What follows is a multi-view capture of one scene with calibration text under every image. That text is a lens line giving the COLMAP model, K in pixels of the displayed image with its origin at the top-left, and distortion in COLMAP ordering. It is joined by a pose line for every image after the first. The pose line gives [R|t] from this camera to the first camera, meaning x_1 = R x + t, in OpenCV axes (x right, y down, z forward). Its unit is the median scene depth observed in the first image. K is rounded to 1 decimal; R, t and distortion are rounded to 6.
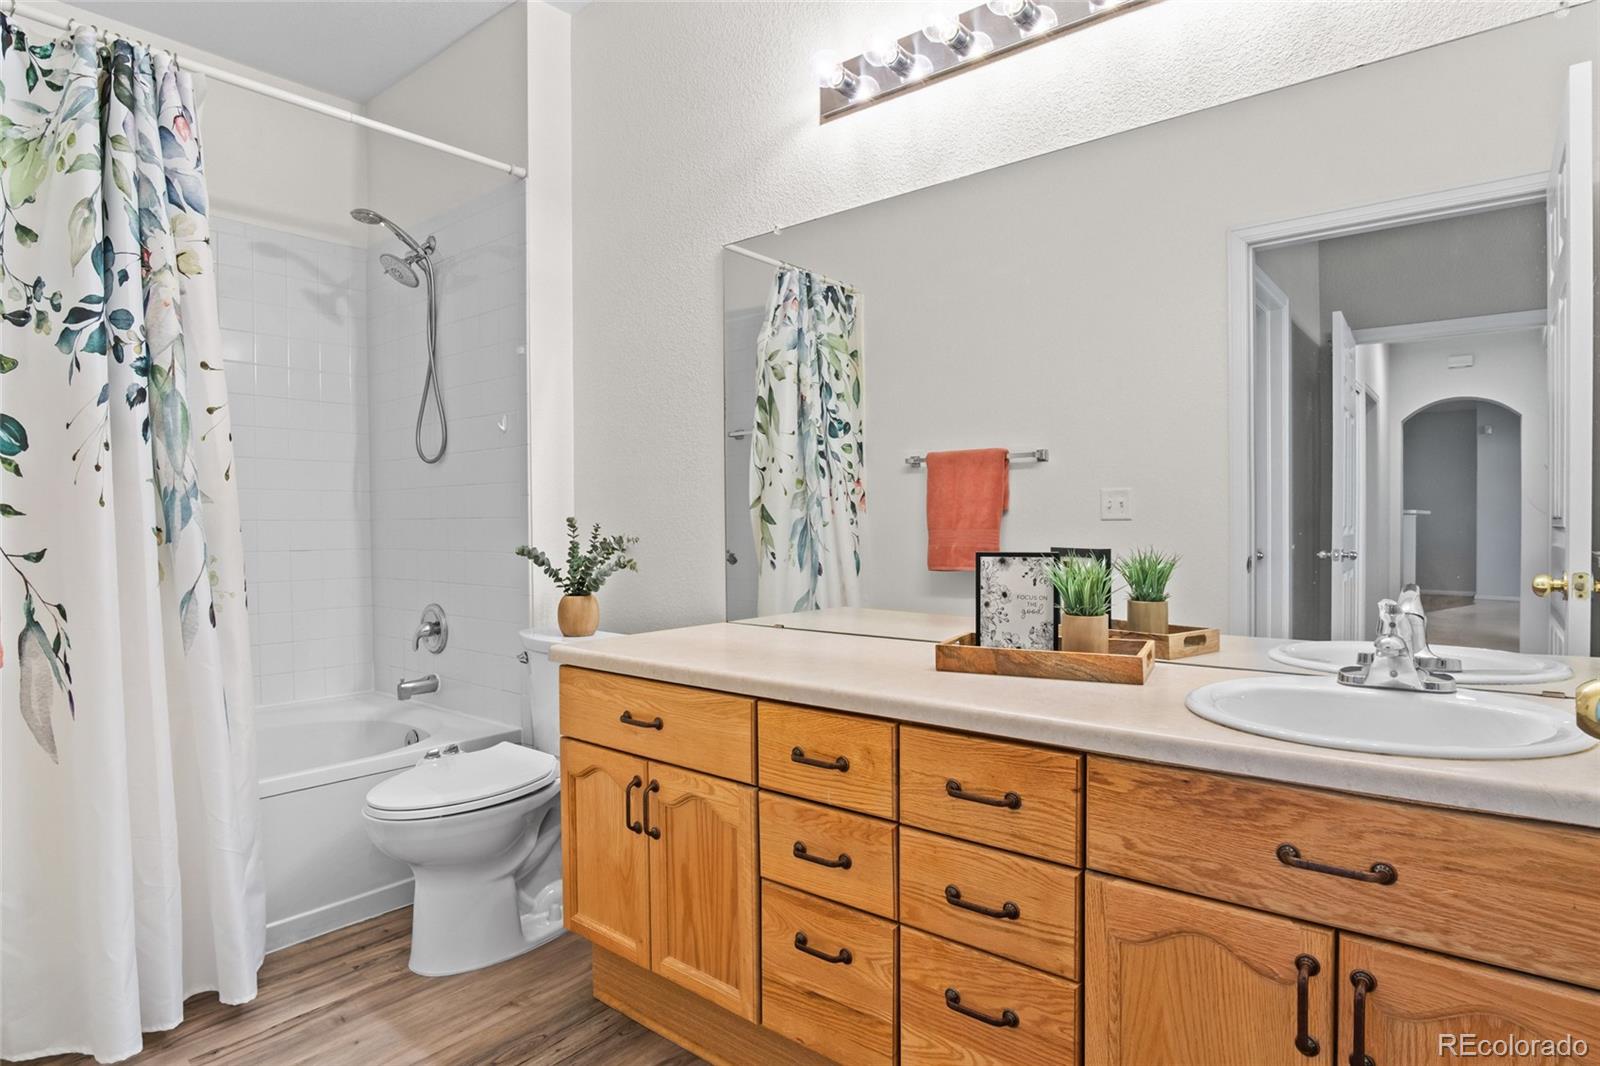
lens RADIAL K [[875.0, 0, 800.7], [0, 875.0, 537.7], [0, 0, 1]] dist [-0.037460, 0.010382]
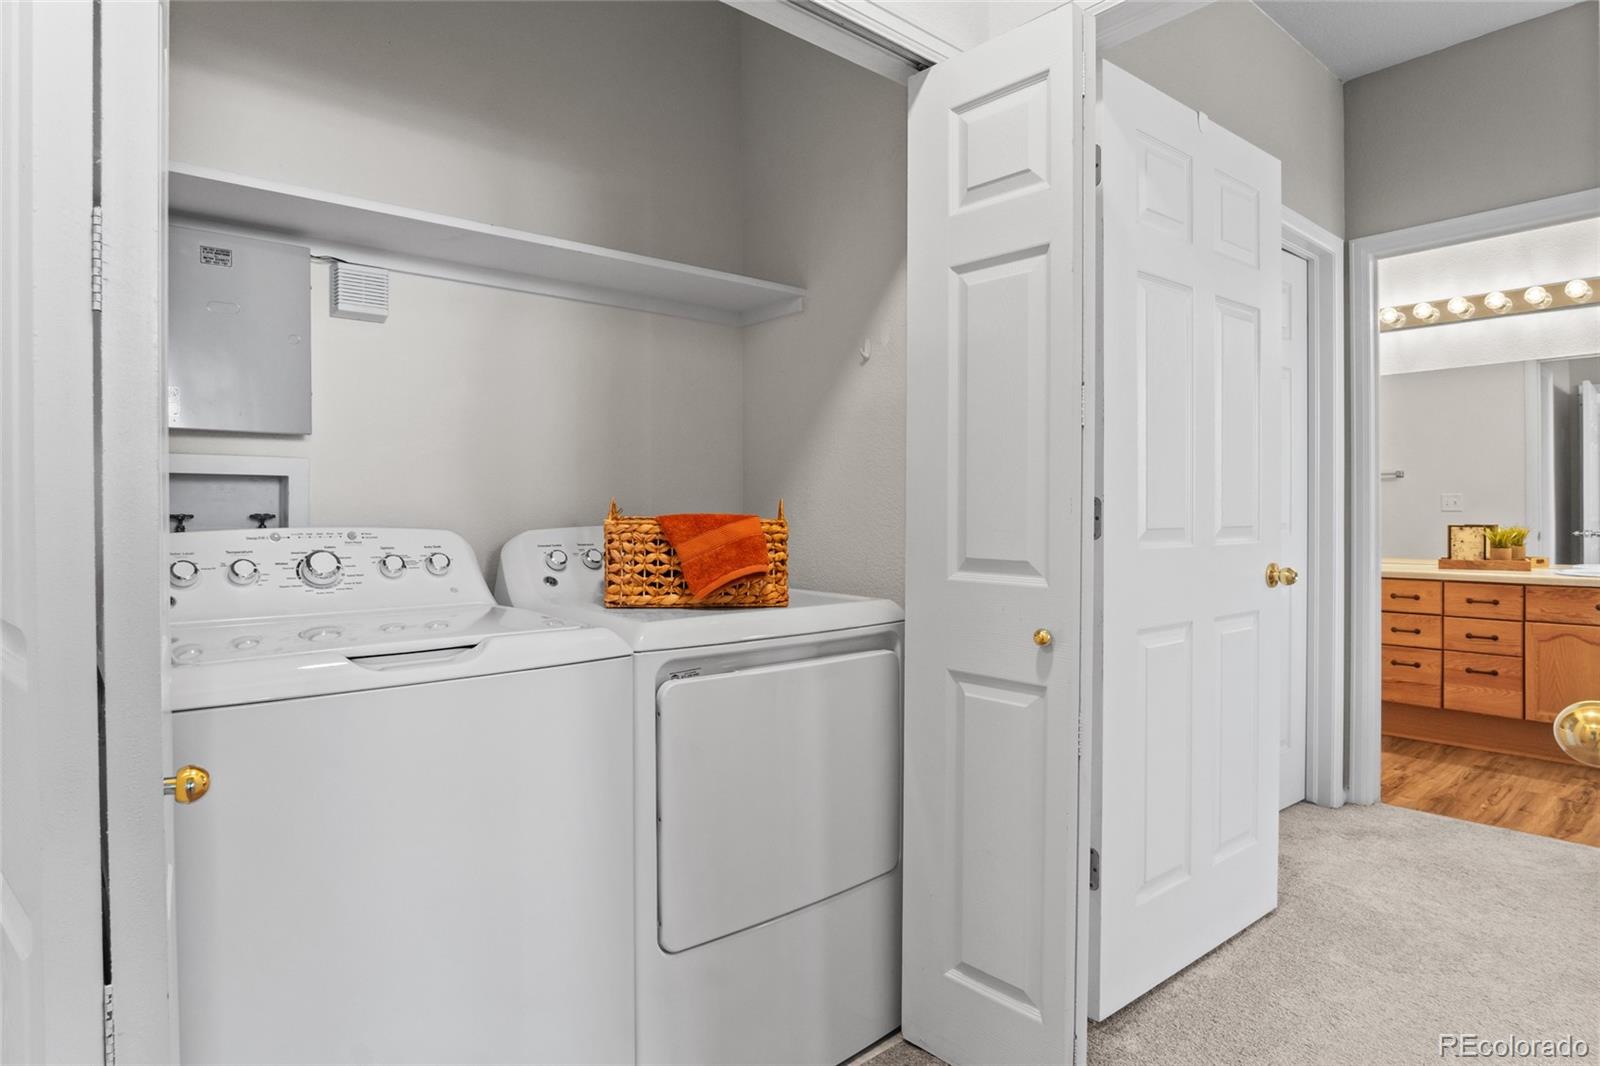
lens RADIAL K [[875.0, 0, 794.7], [0, 875.0, 511.7], [0, 0, 1]] dist [-0.037460, 0.010382]
pose [[0.986322, 0.006597, -0.164700, -1.680194], [-0.008720, 0.999888, -0.012172, 0.033059], [0.164601, 0.013441, 0.986269, -2.381659]]
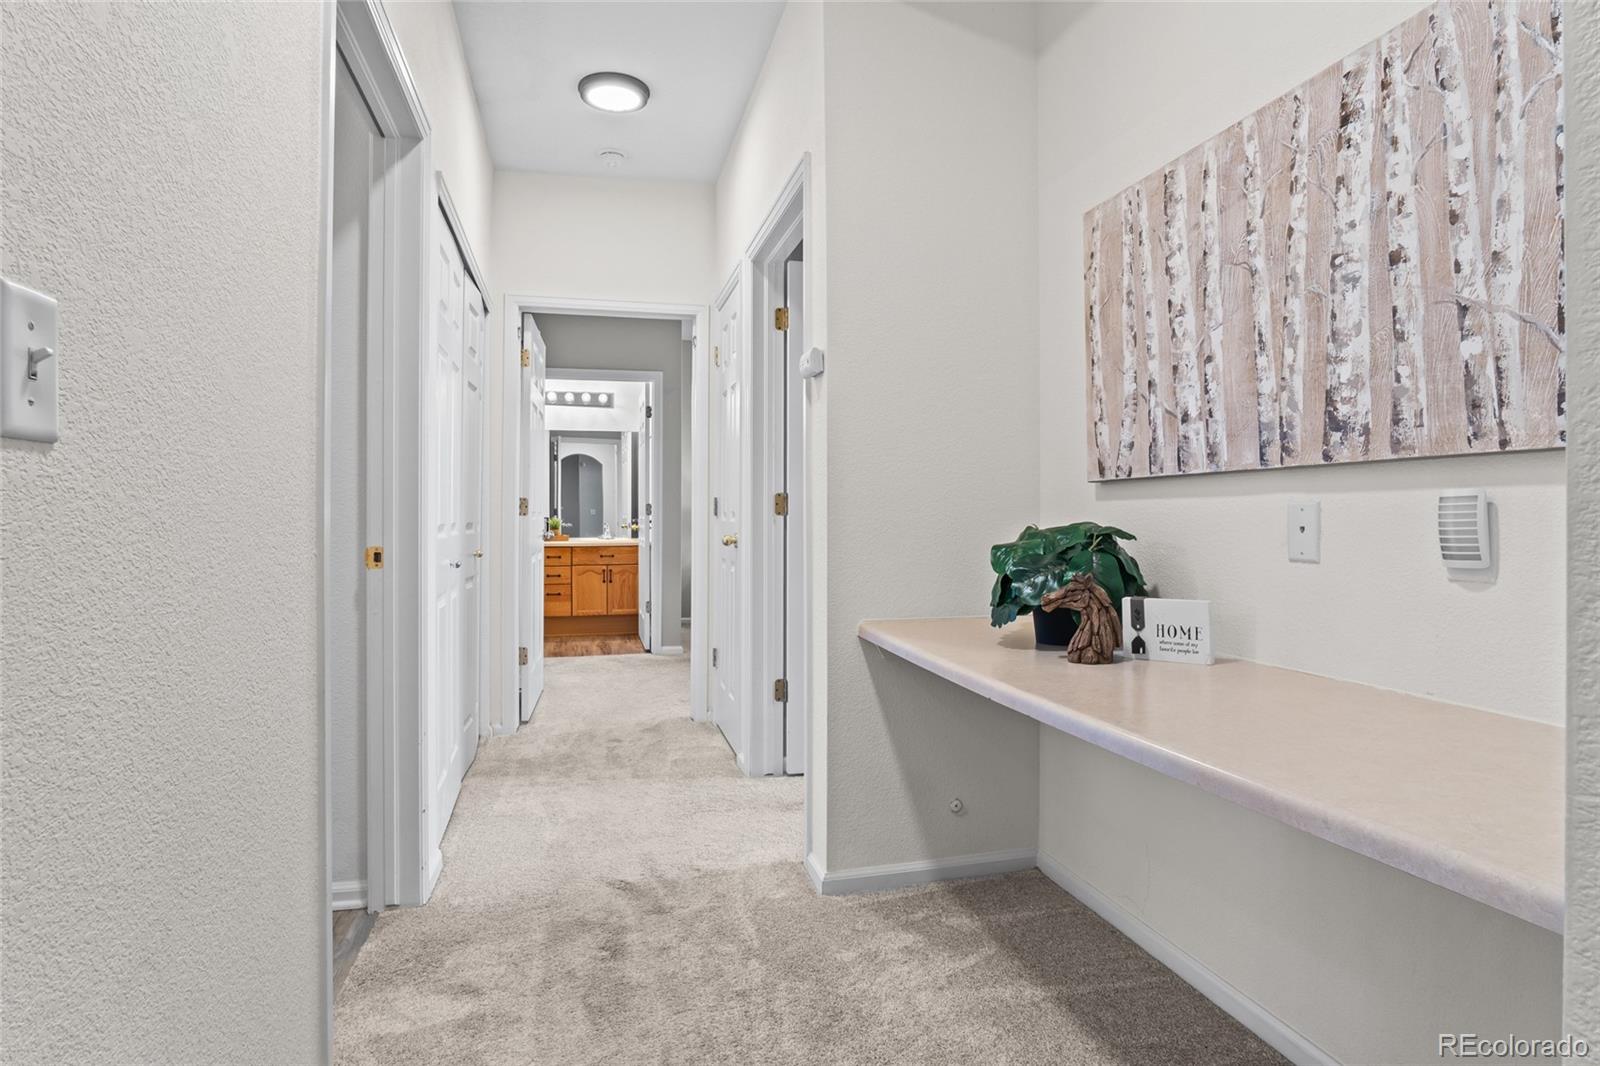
lens RADIAL K [[875.0, 0, 794.6], [0, 875.0, 519.7], [0, 0, 1]] dist [-0.037460, 0.010382]
pose [[0.590724, 0.008001, 0.806834, -3.538549], [0.003868, 0.999911, -0.012747, 0.123415], [-0.806865, 0.010651, 0.590640, -3.746693]]
